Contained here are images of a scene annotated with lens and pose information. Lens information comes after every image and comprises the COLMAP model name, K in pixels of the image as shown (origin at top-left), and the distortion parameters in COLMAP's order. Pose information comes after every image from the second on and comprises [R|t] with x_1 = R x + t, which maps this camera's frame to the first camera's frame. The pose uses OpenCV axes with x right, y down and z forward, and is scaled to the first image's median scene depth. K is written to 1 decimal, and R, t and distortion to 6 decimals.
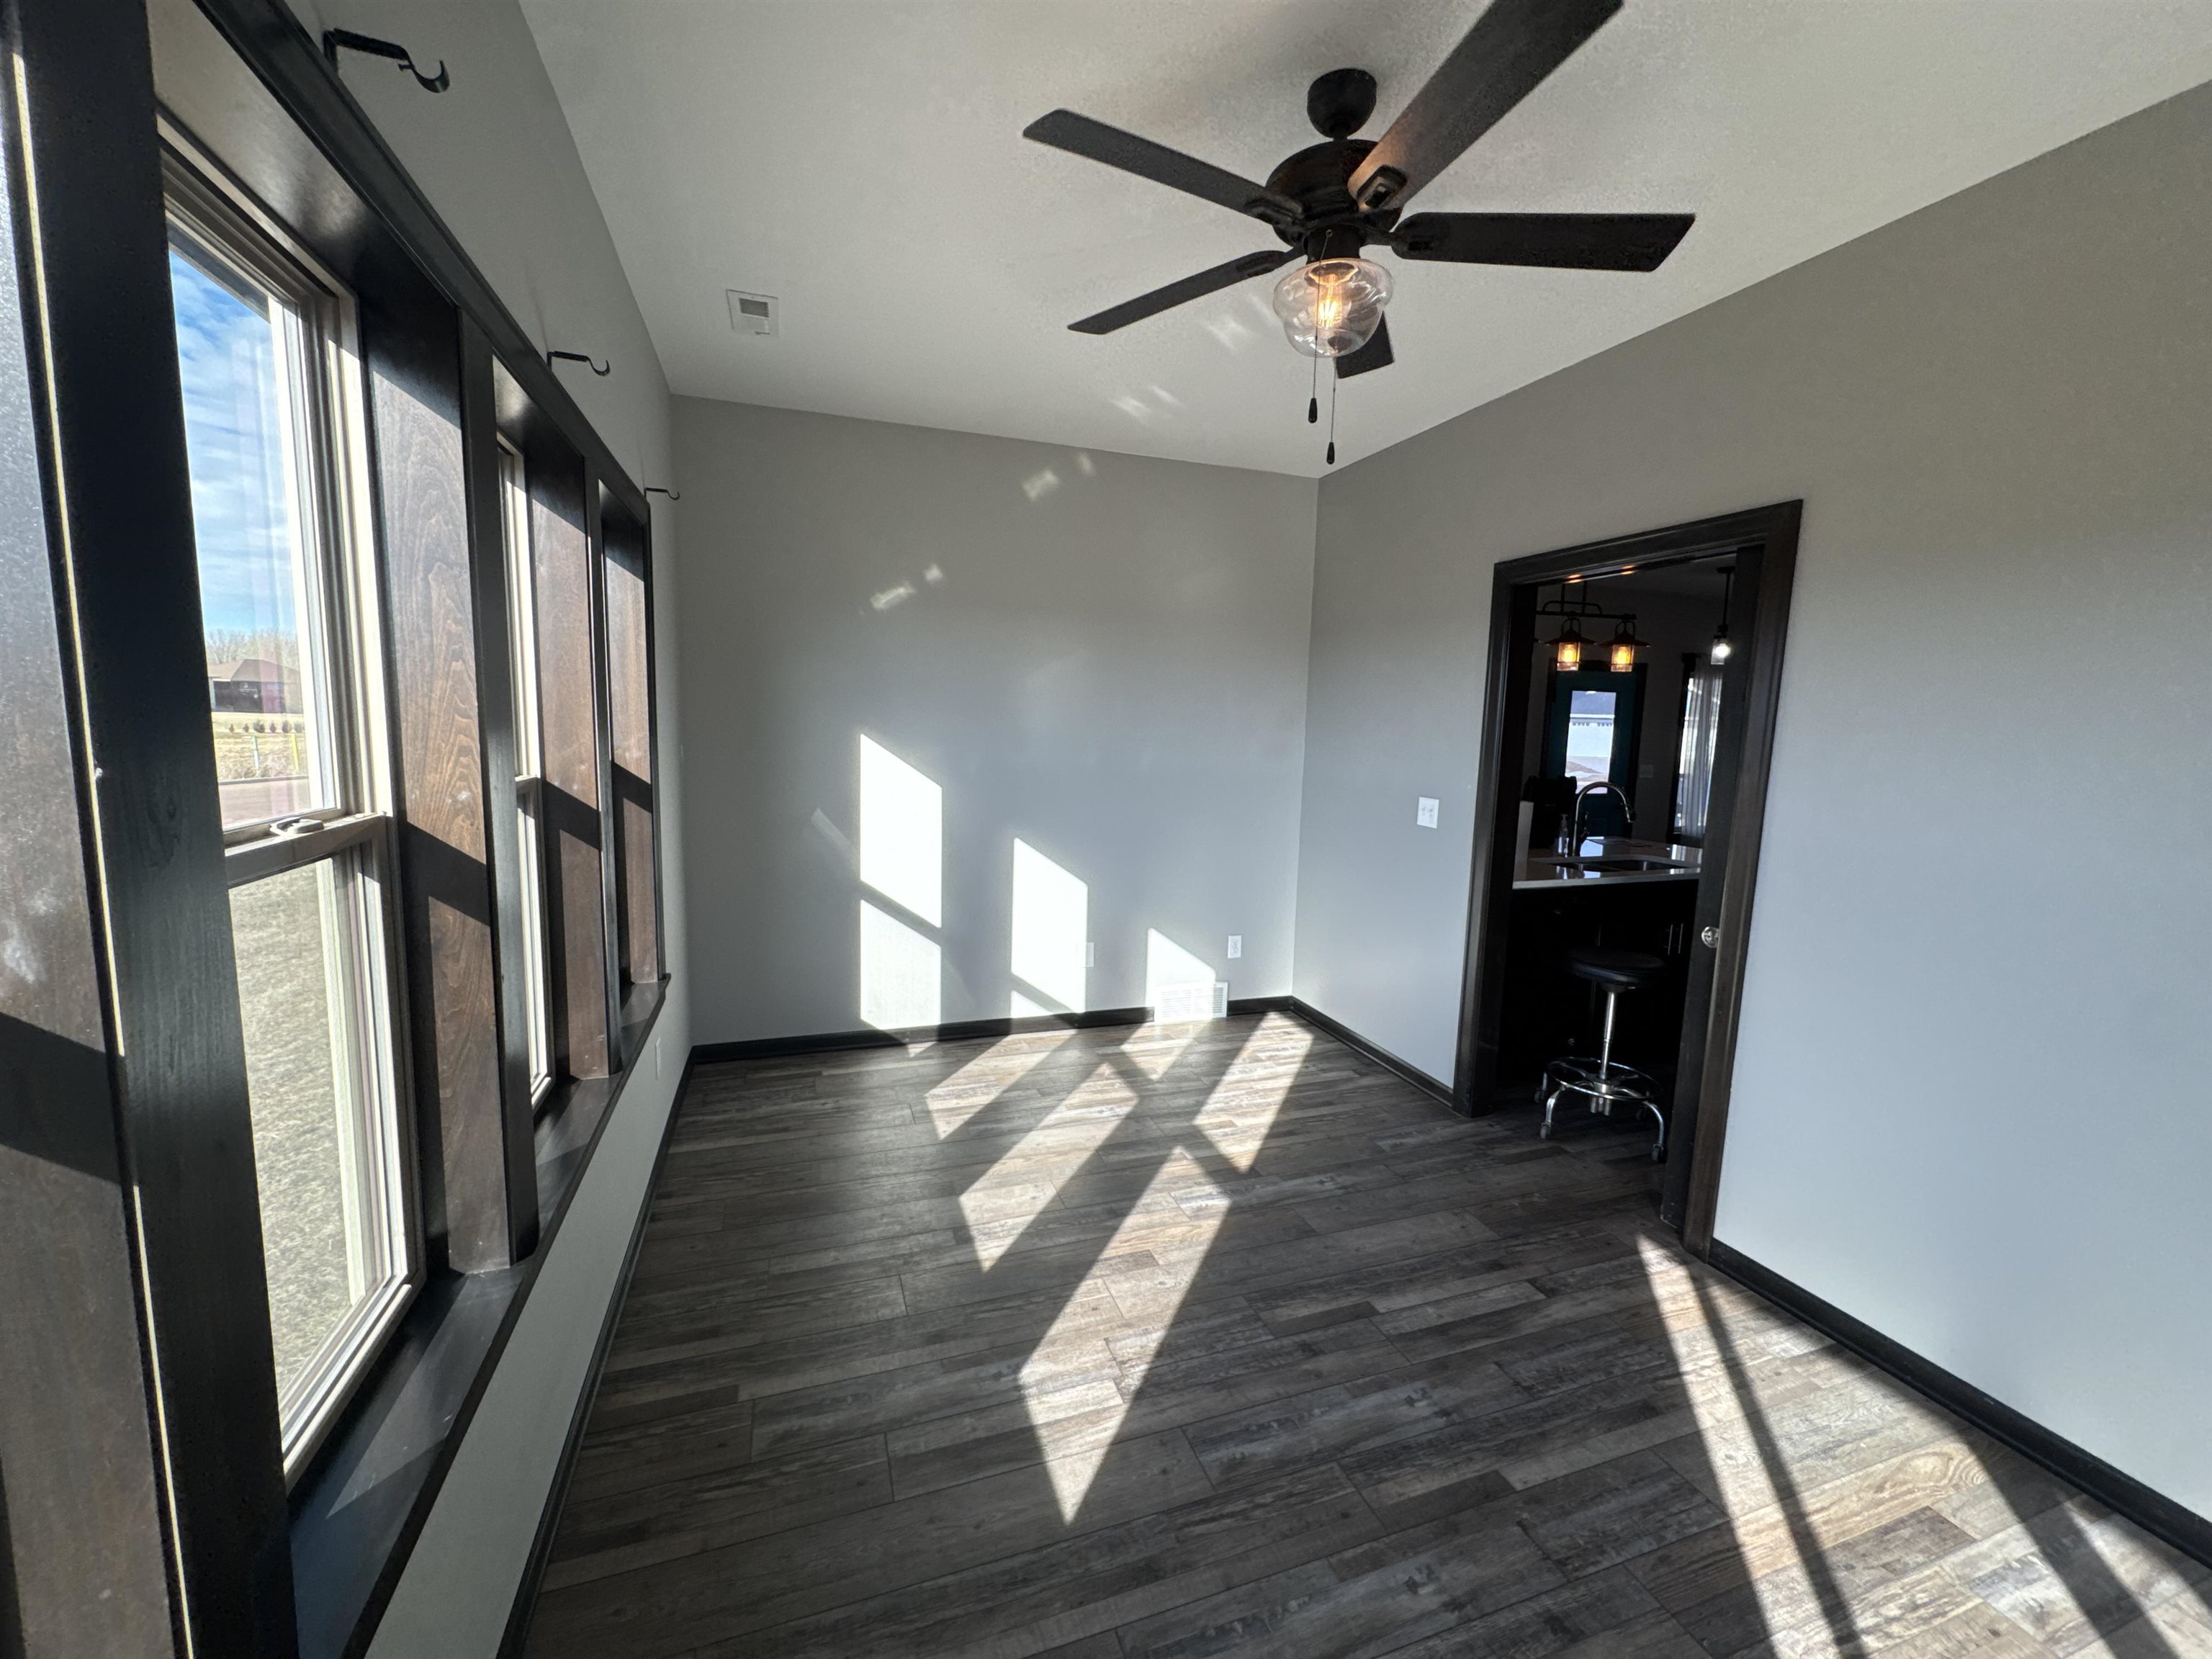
lens RADIAL K [[885.5, 0, 1102.9], [0, 885.5, 821.5], [0, 0, 1]] dist [-0.001659, 0.000309]
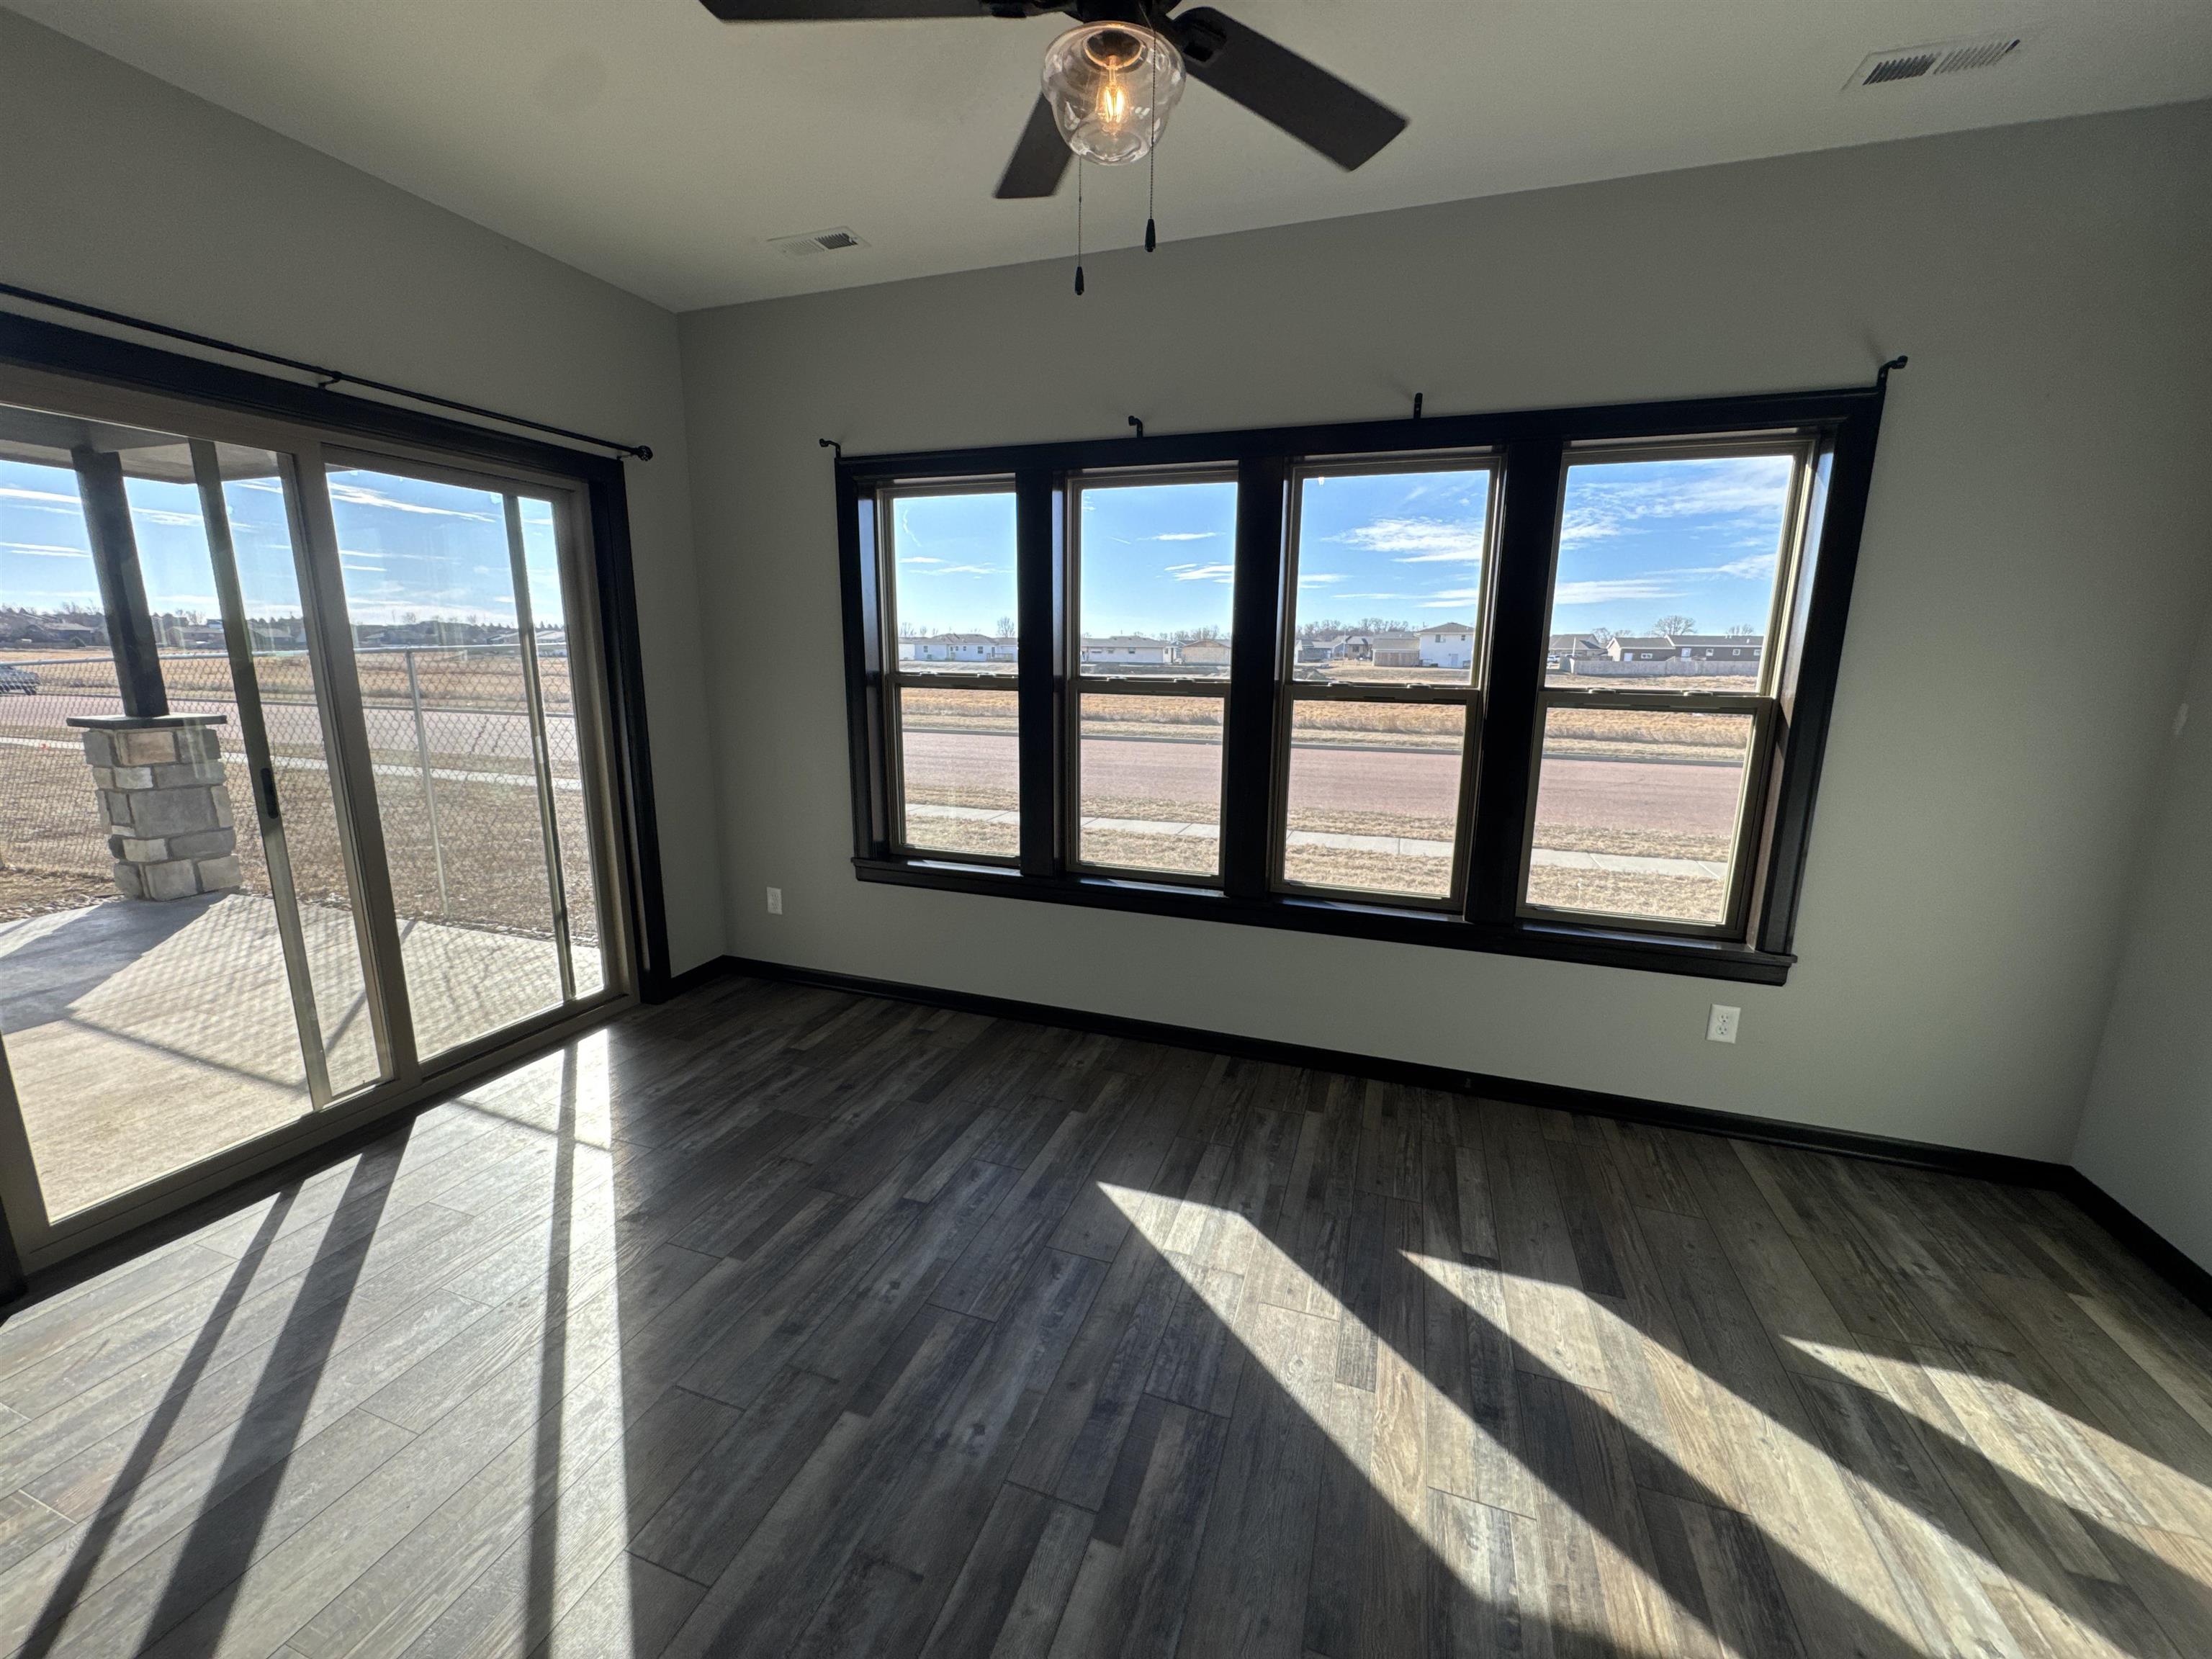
lens RADIAL K [[885.5, 0, 1102.9], [0, 885.5, 821.5], [0, 0, 1]] dist [-0.001659, 0.000309]
pose [[-0.622679, 0.115811, -0.773860, 0.743430], [-0.119613, 0.963275, 0.240403, -0.101944], [0.773281, 0.242258, -0.585958, 1.251082]]
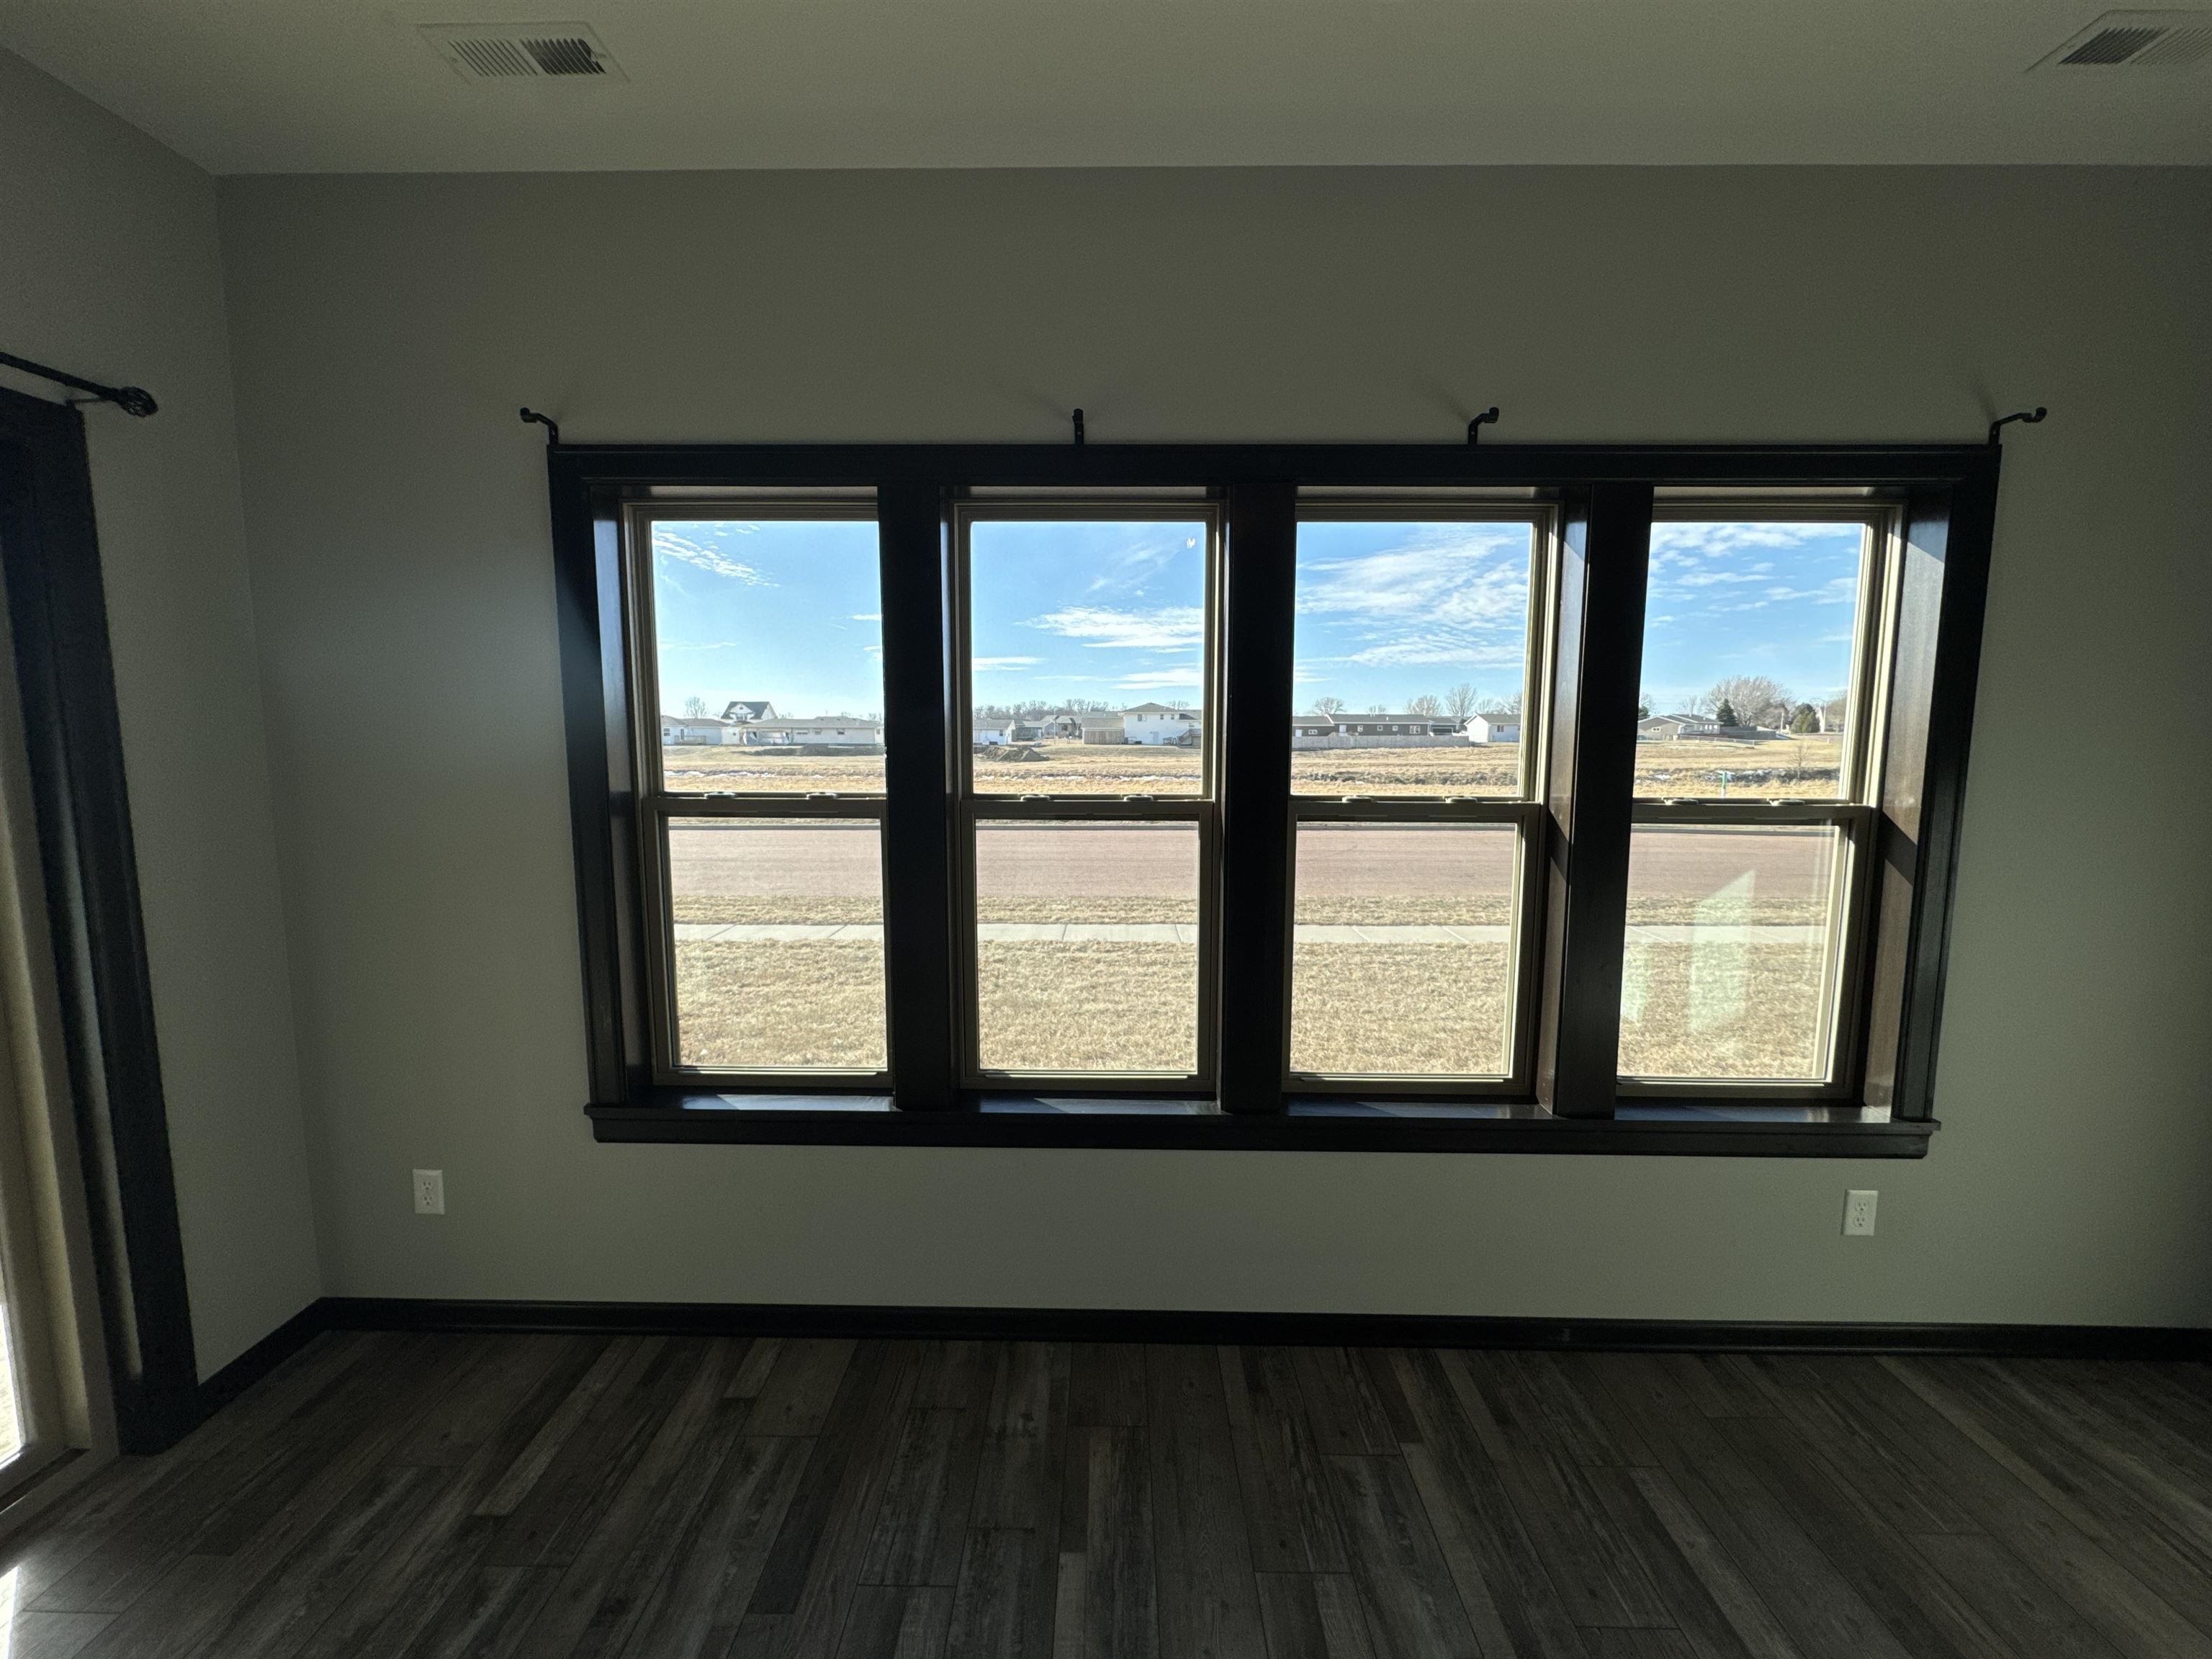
lens RADIAL K [[885.5, 0, 1102.9], [0, 885.5, 821.5], [0, 0, 1]] dist [-0.001659, 0.000309]
pose [[-0.341796, 0.067995, -0.937311, 0.477293], [-0.122563, 0.985636, 0.116193, -0.078027], [0.931748, 0.154594, -0.328553, 0.766929]]
